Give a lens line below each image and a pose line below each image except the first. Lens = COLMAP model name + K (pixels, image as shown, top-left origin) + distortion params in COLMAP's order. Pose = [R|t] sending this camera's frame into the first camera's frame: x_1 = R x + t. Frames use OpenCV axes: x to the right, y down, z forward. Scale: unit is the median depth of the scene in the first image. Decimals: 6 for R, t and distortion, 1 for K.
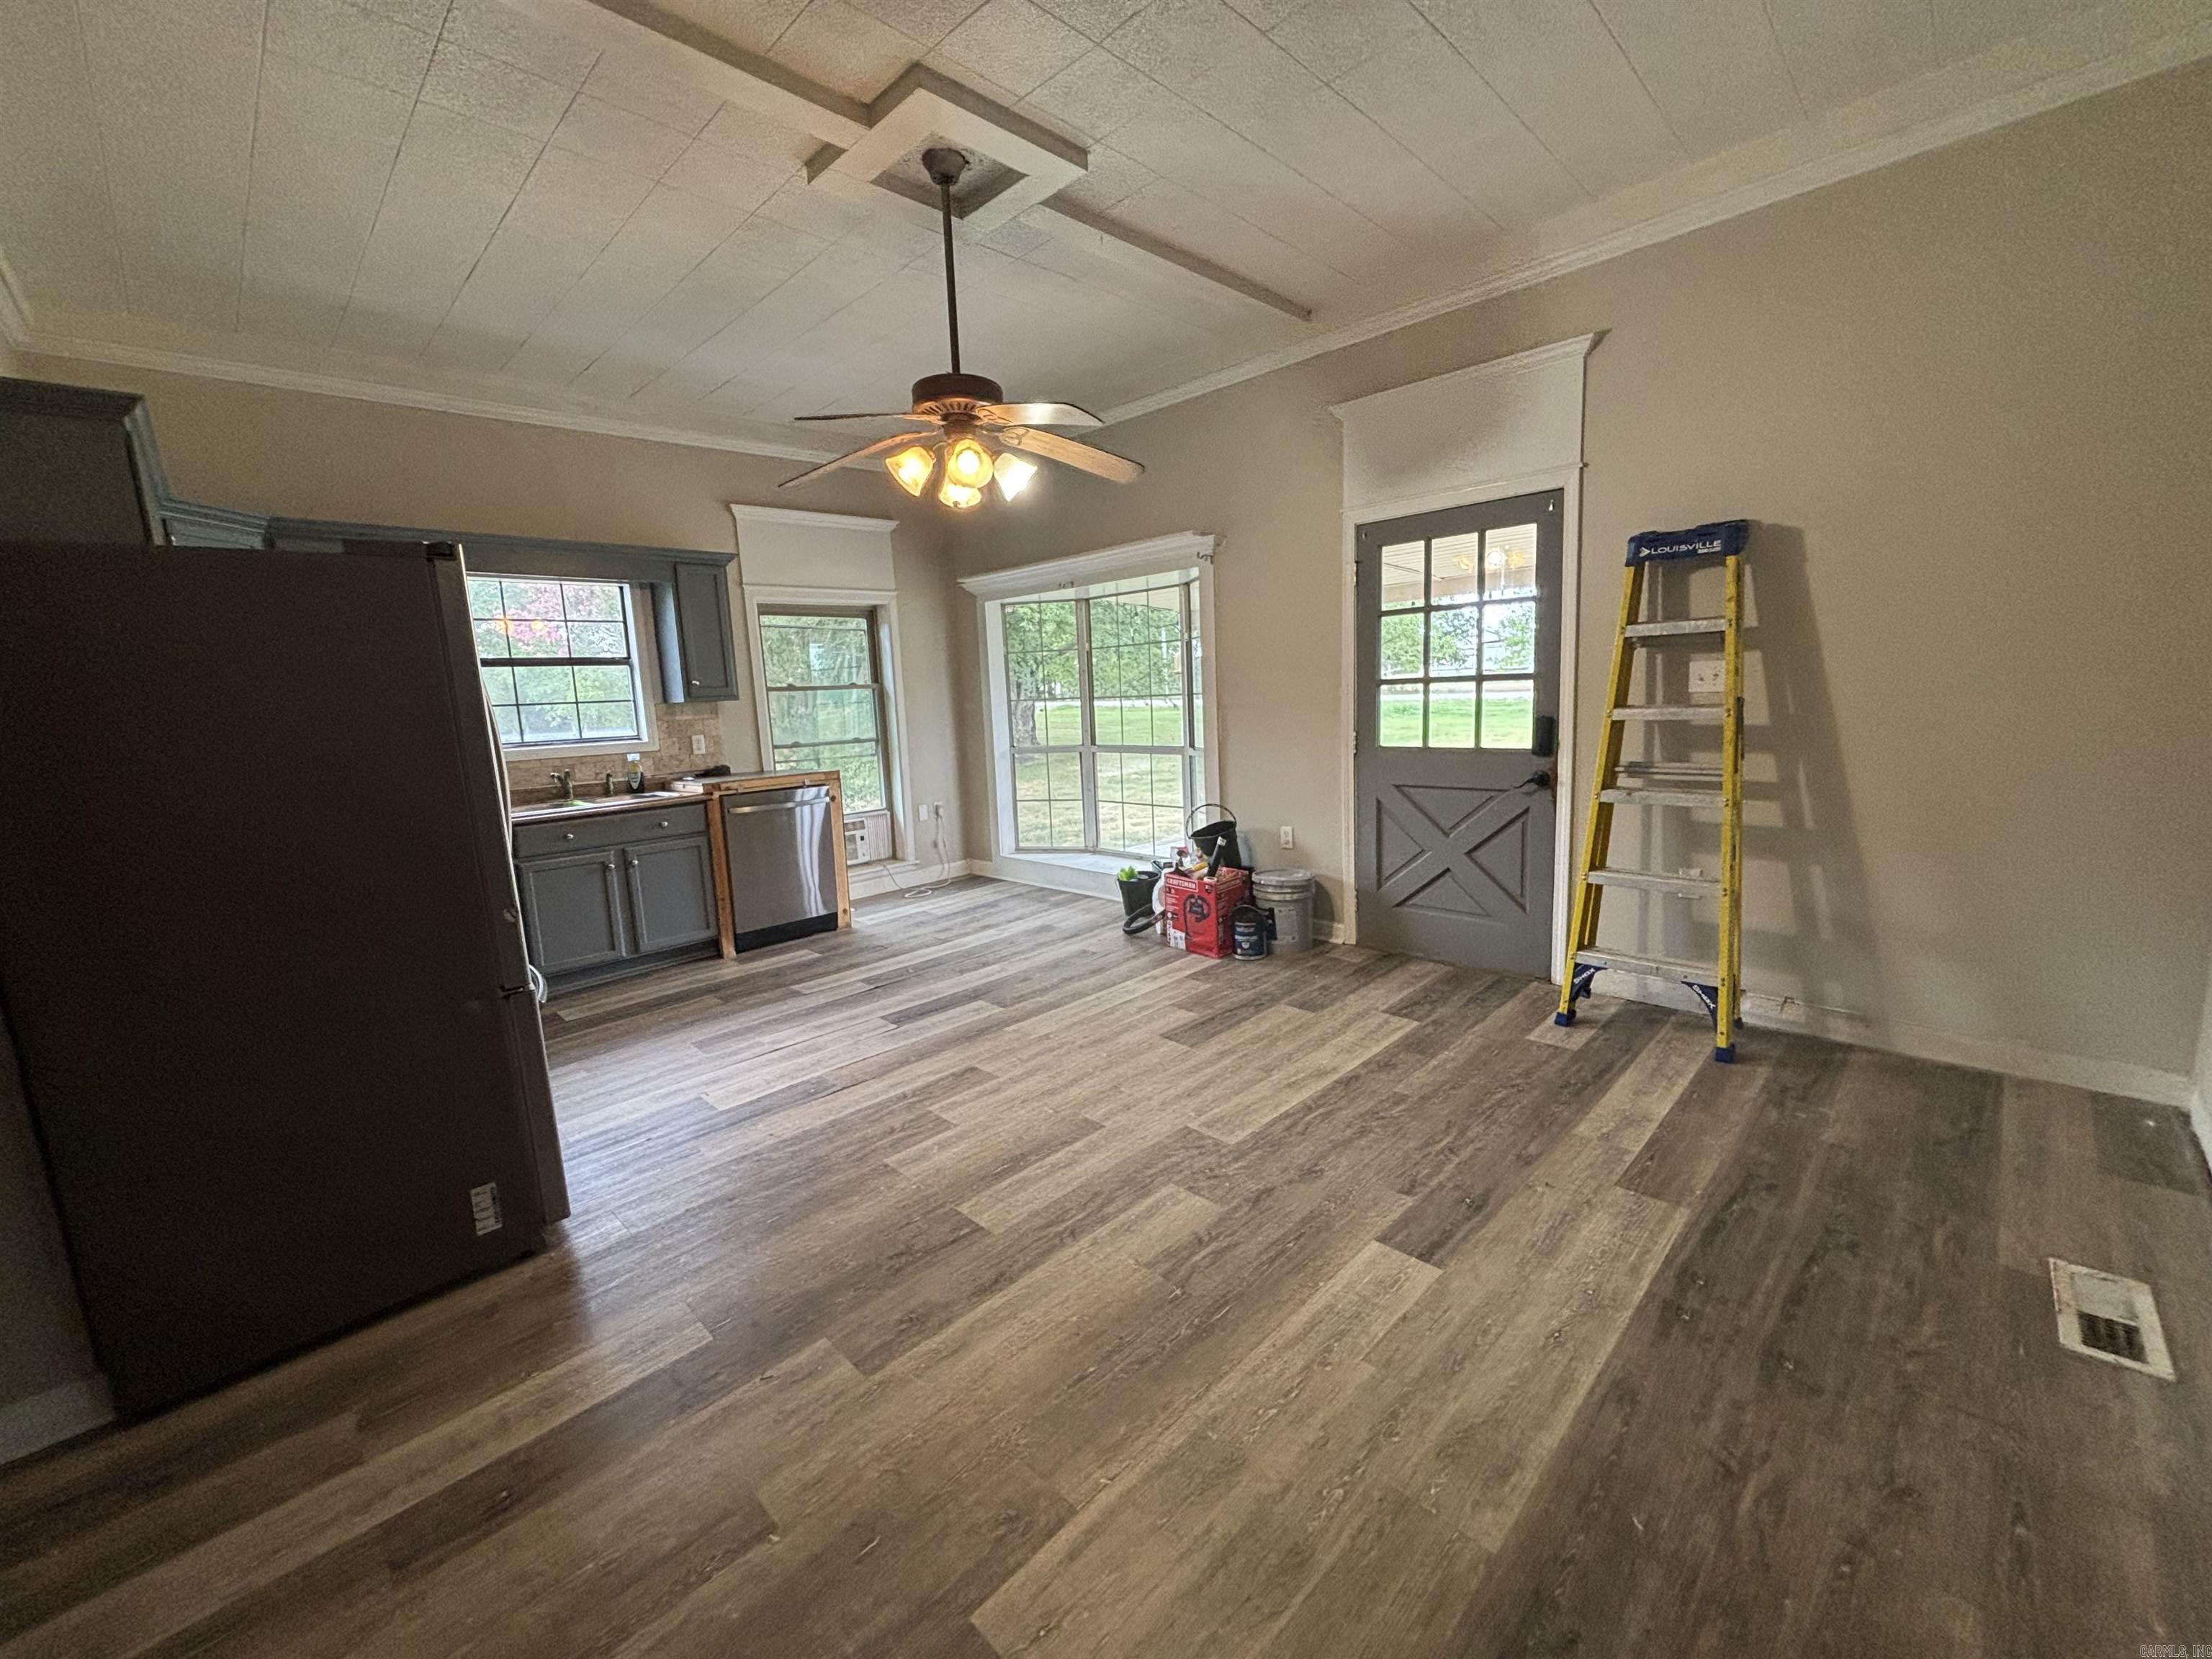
lens RADIAL K [[896.2, 0, 1109.0], [0, 896.2, 824.4], [0, 0, 1]] dist [-0.002647, 0.000762]
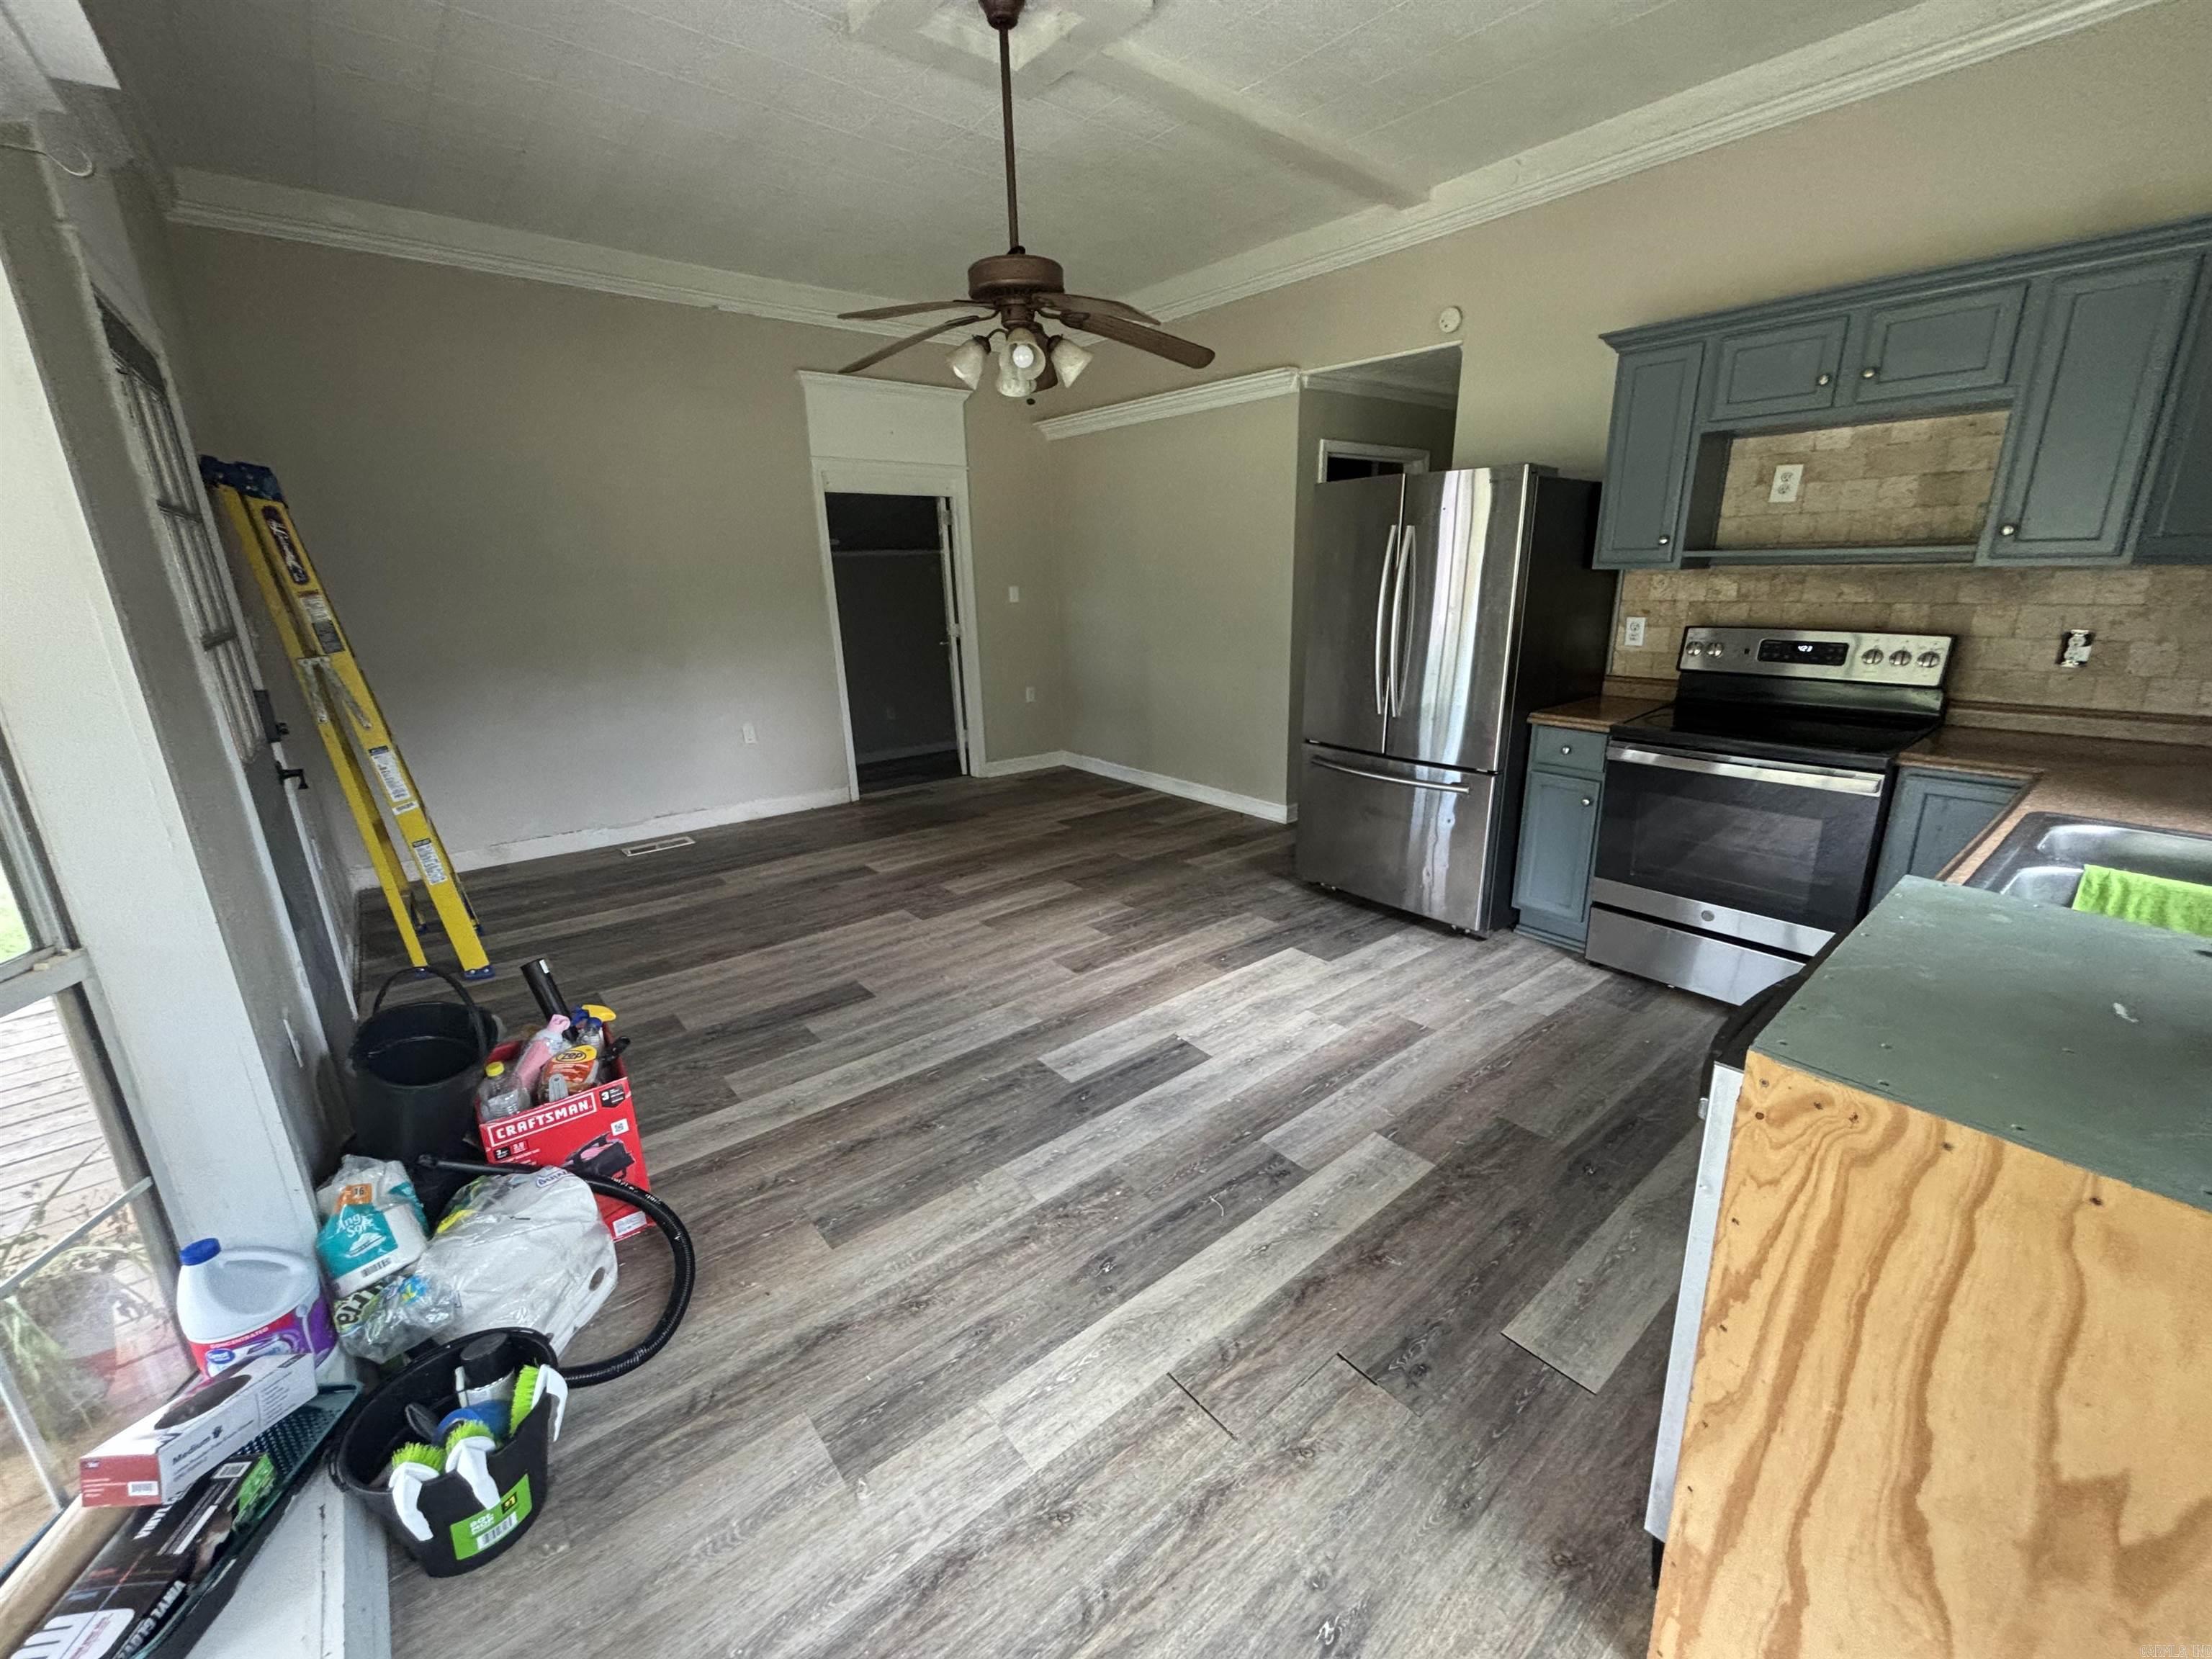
lens RADIAL K [[896.2, 0, 1106.0], [0, 896.2, 830.6], [0, 0, 1]] dist [-0.002647, 0.000762]
pose [[-0.993186, 0.032191, 0.112007, -0.304550], [0.076579, 0.904743, 0.419017, -0.298682], [-0.087849, 0.424739, -0.901043, 1.854054]]
